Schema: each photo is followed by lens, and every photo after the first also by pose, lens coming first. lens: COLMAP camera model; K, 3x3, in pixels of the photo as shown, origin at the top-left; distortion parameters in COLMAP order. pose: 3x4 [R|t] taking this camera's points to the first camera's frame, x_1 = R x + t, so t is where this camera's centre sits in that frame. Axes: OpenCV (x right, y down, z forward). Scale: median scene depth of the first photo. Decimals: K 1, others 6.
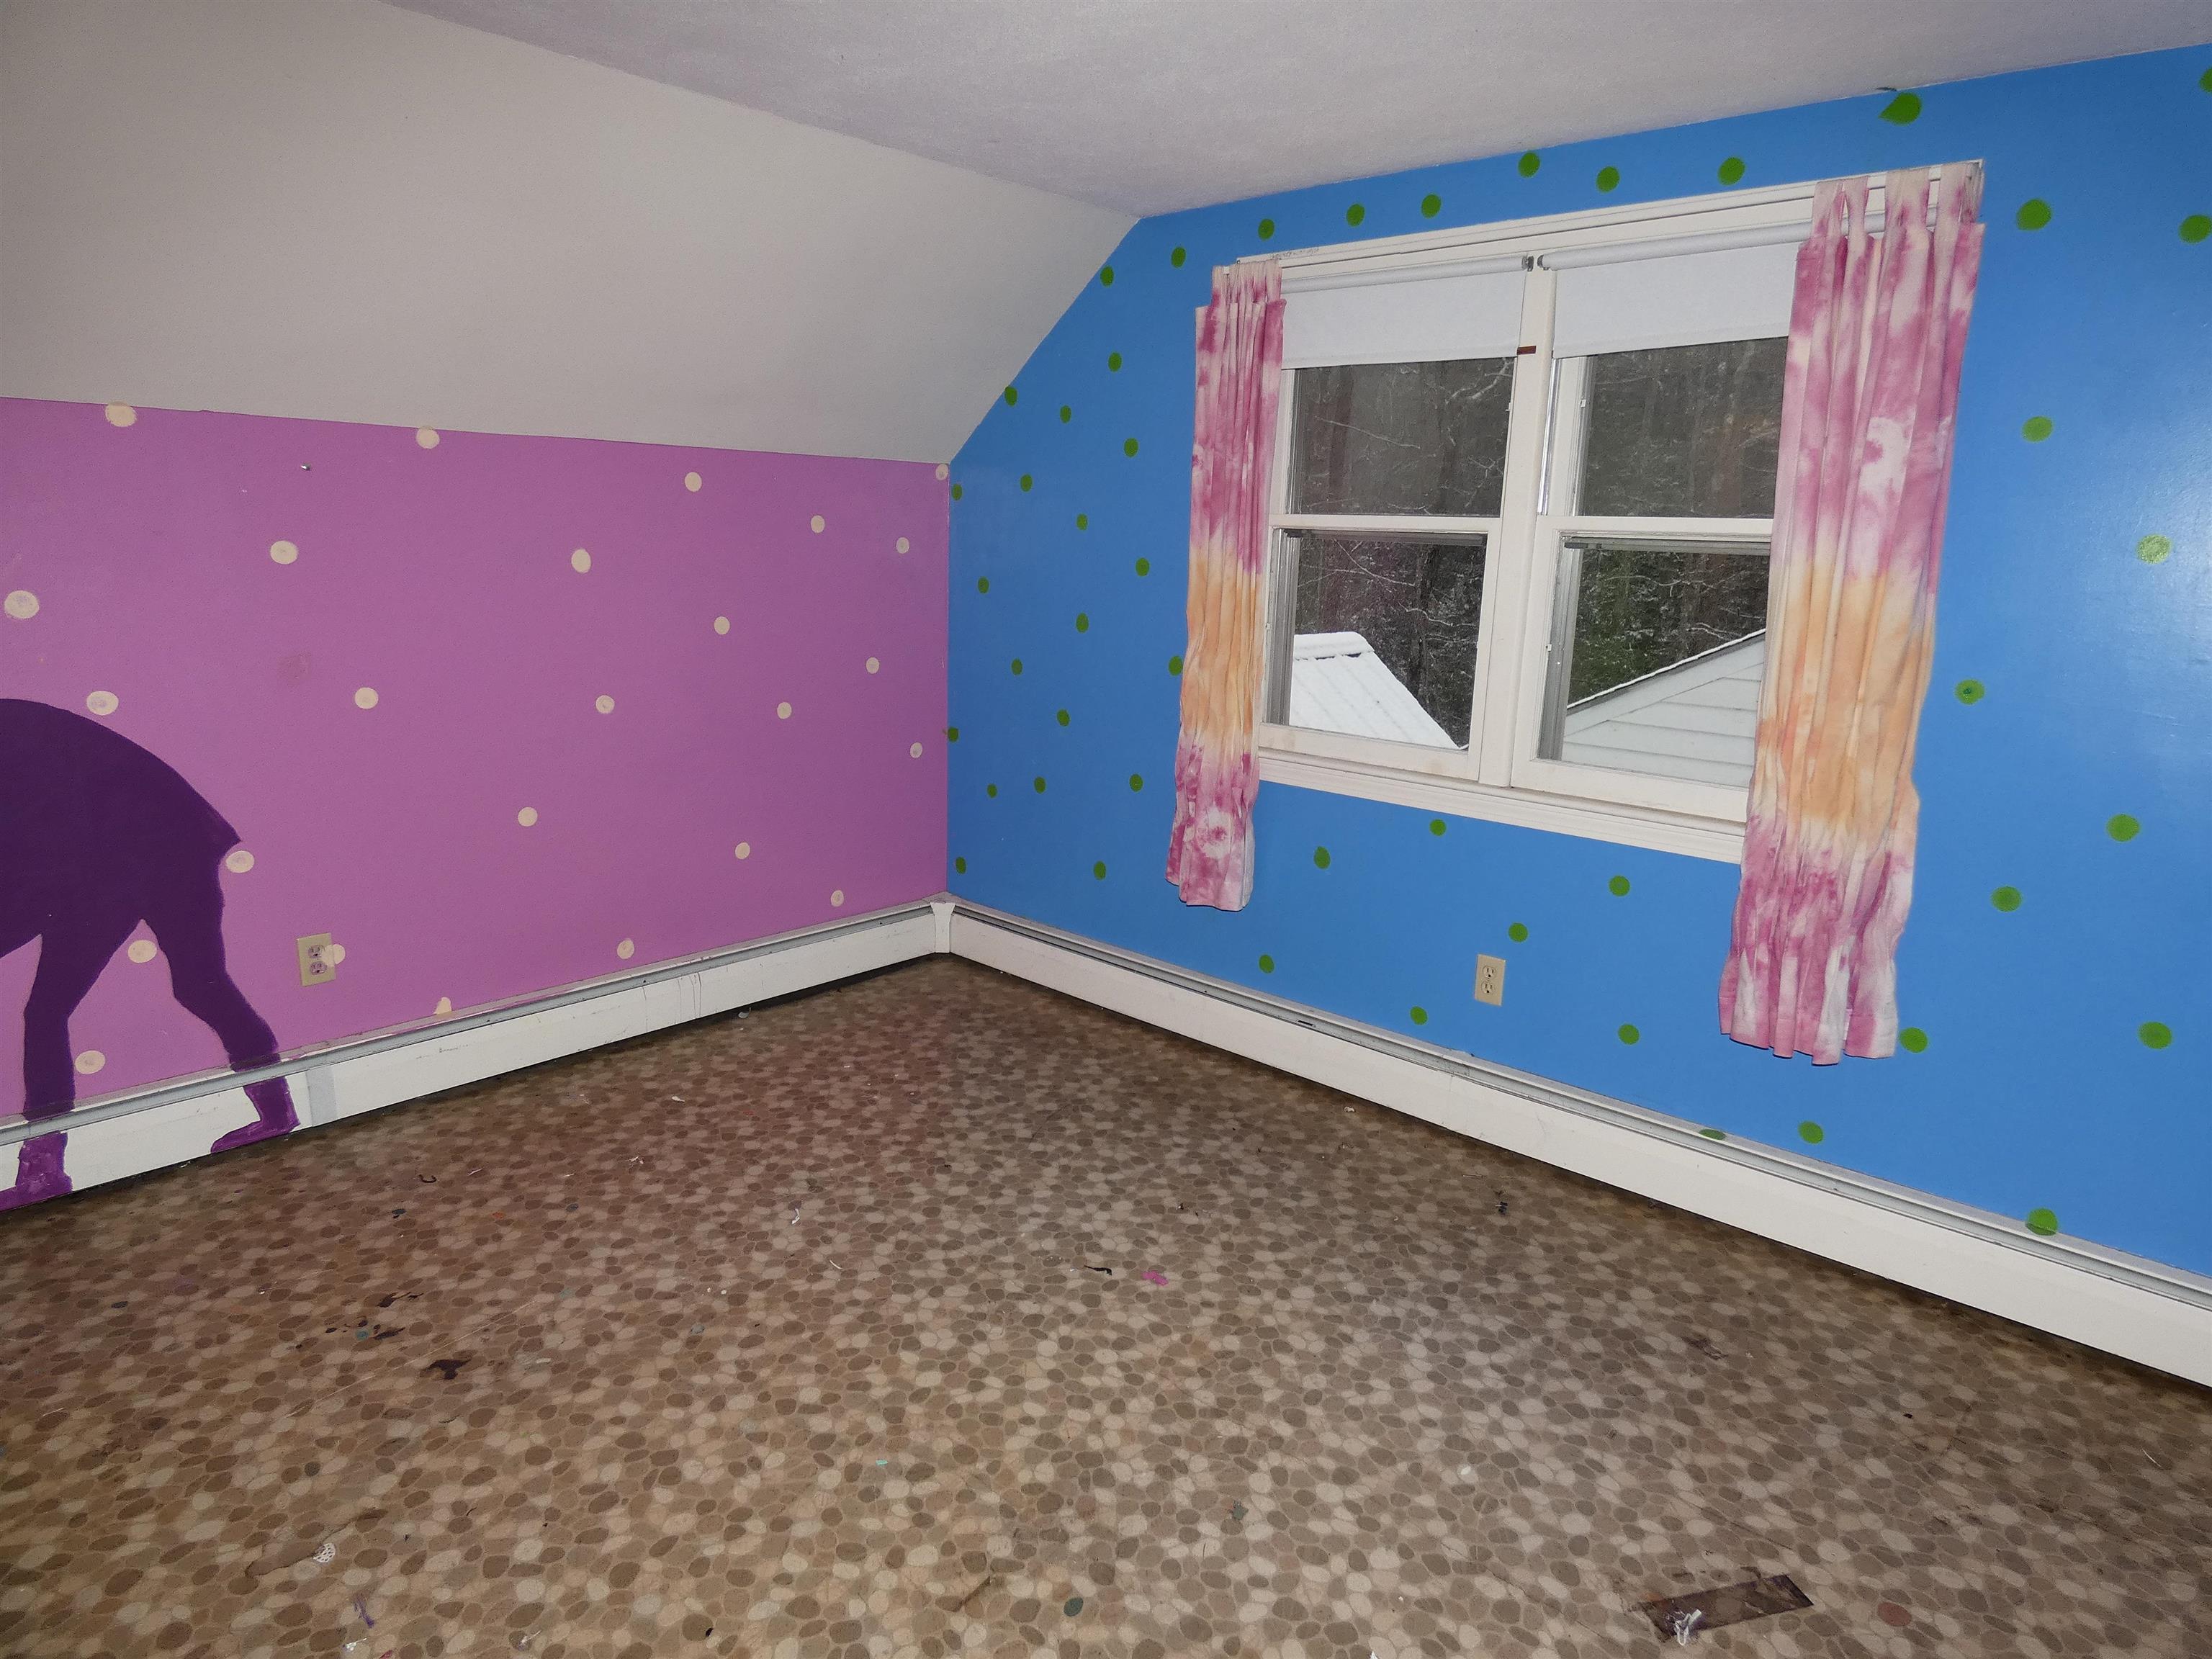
lens RADIAL K [[1329.3, 0, 1111.2], [0, 1329.3, 826.1], [0, 0, 1]] dist [-0.017843, 0.000045]
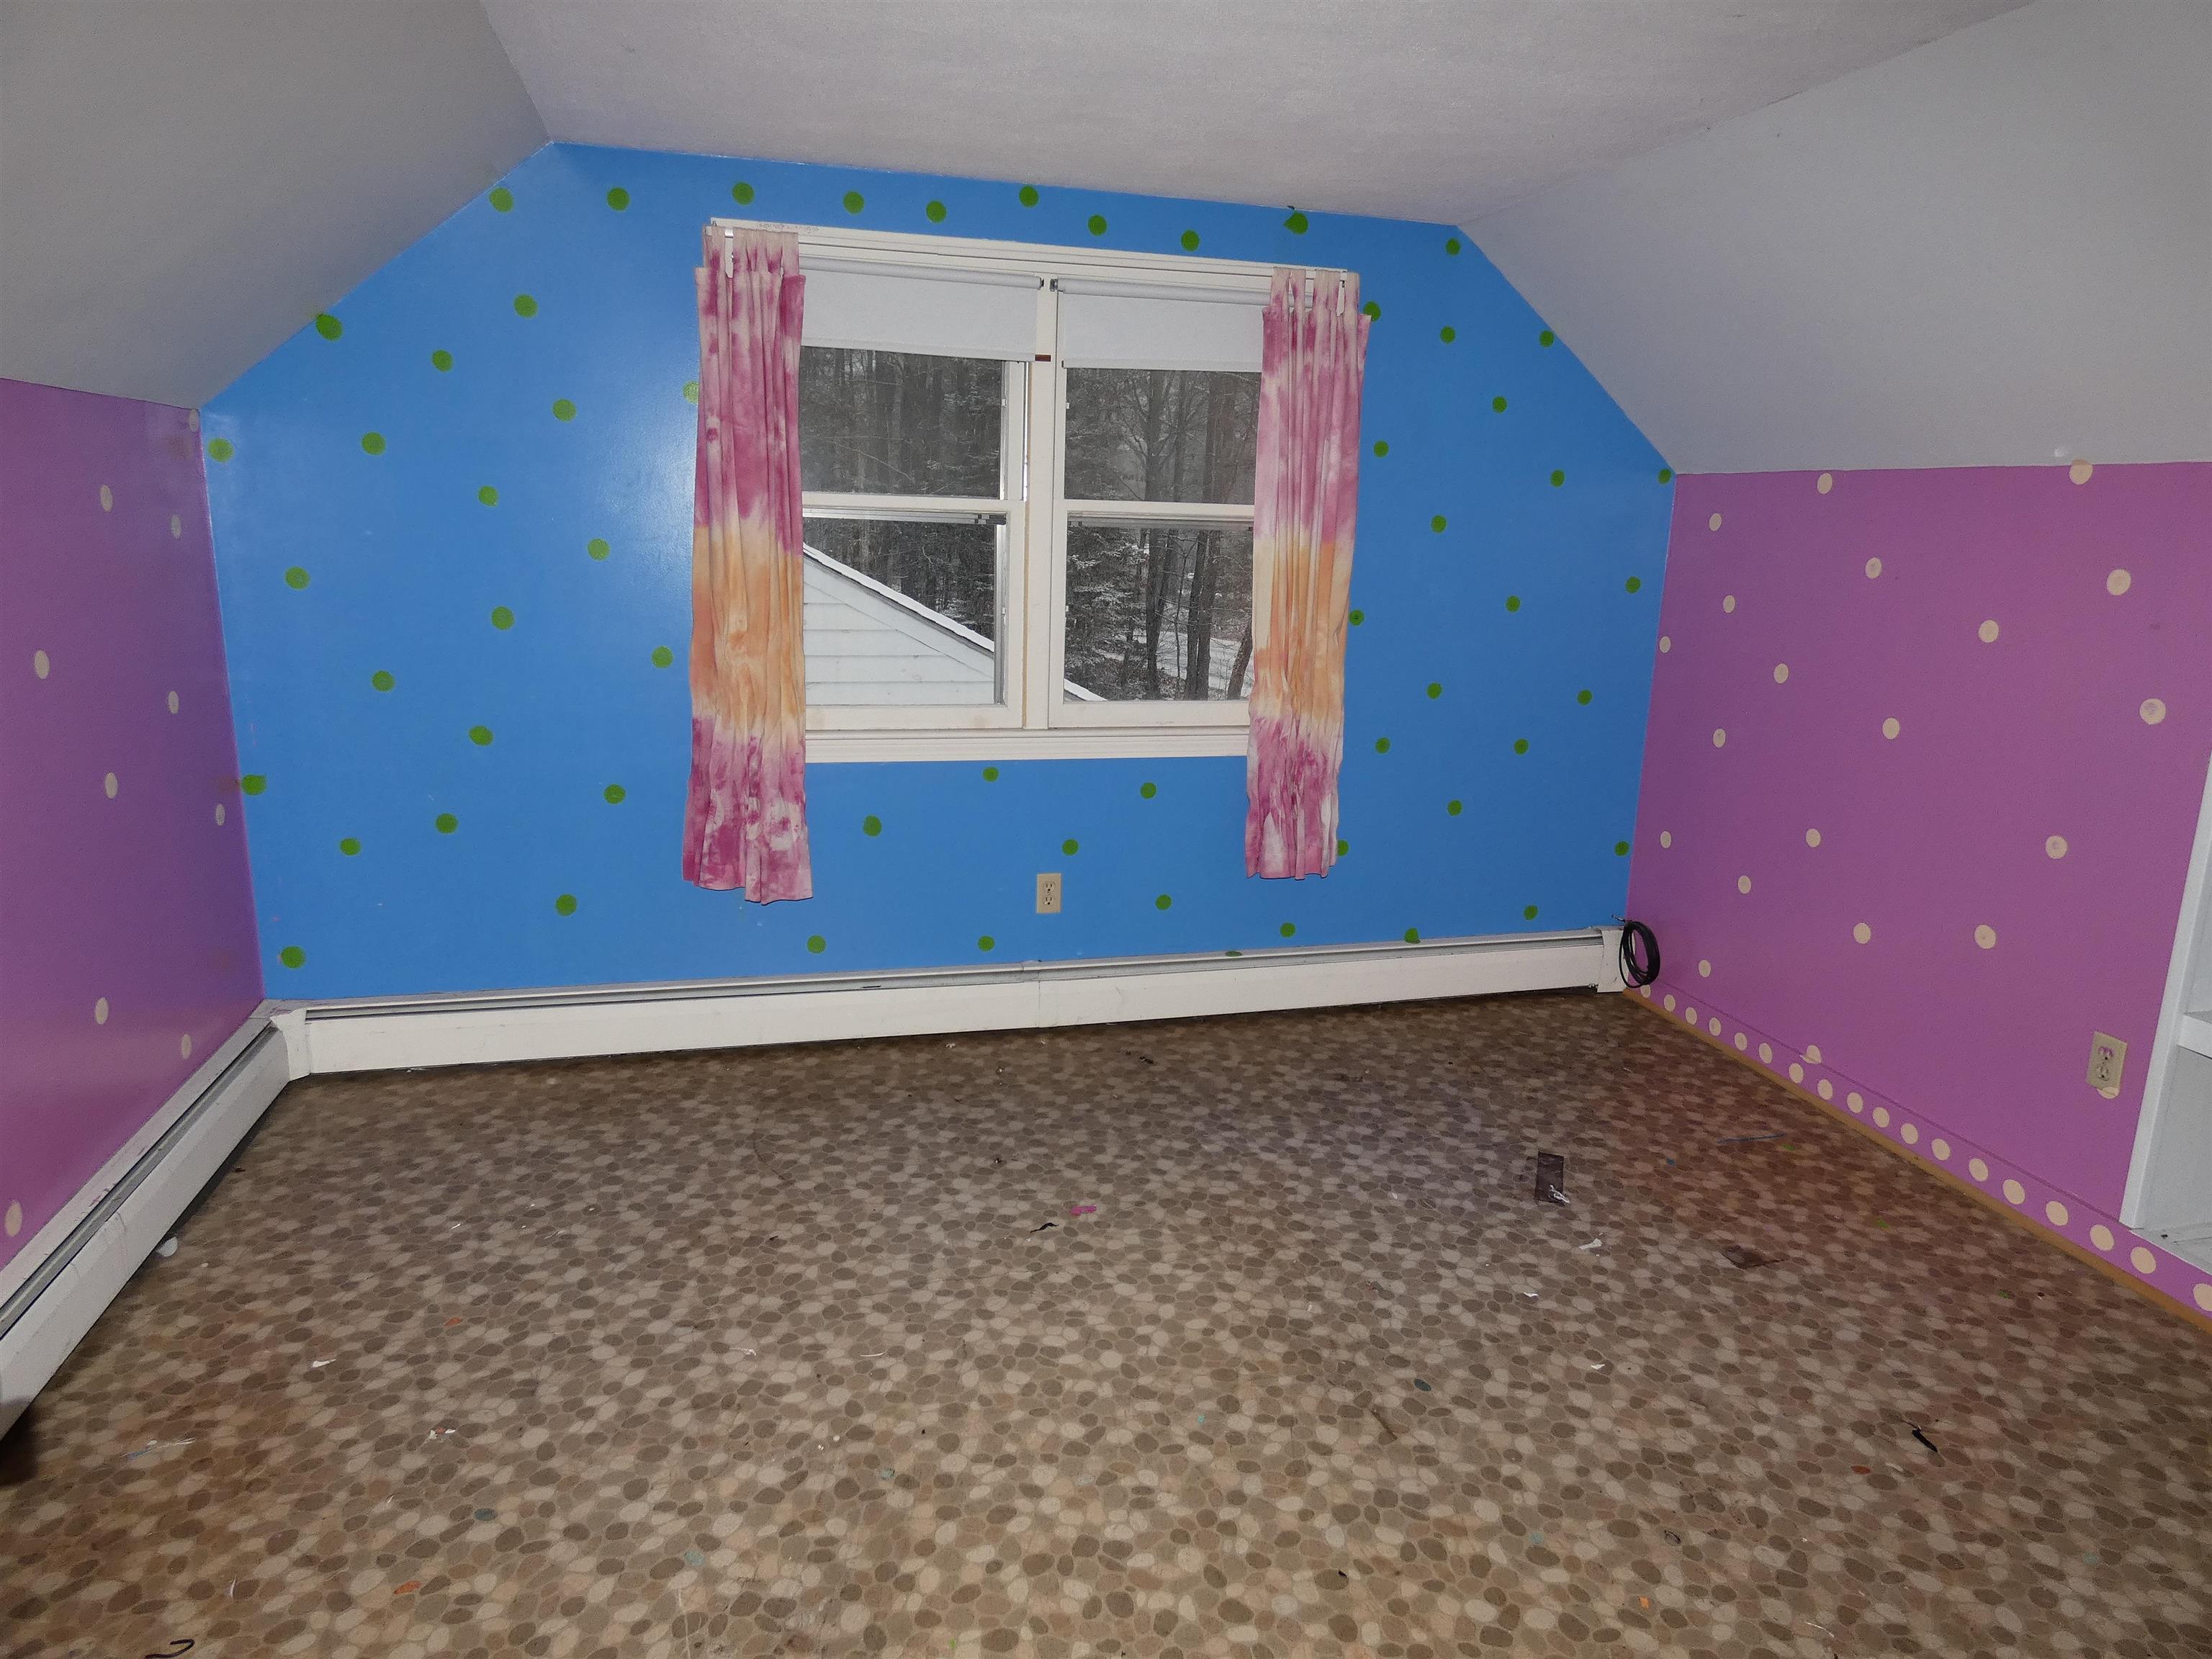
lens RADIAL K [[1329.3, 0, 1148.2], [0, 1329.3, 825.9], [0, 0, 1]] dist [-0.017843, 0.000045]
pose [[0.534303, -0.203453, 0.820443, -0.693958], [0.167668, 0.976825, 0.133040, -0.093802], [-0.828497, 0.066479, 0.556033, 0.296365]]
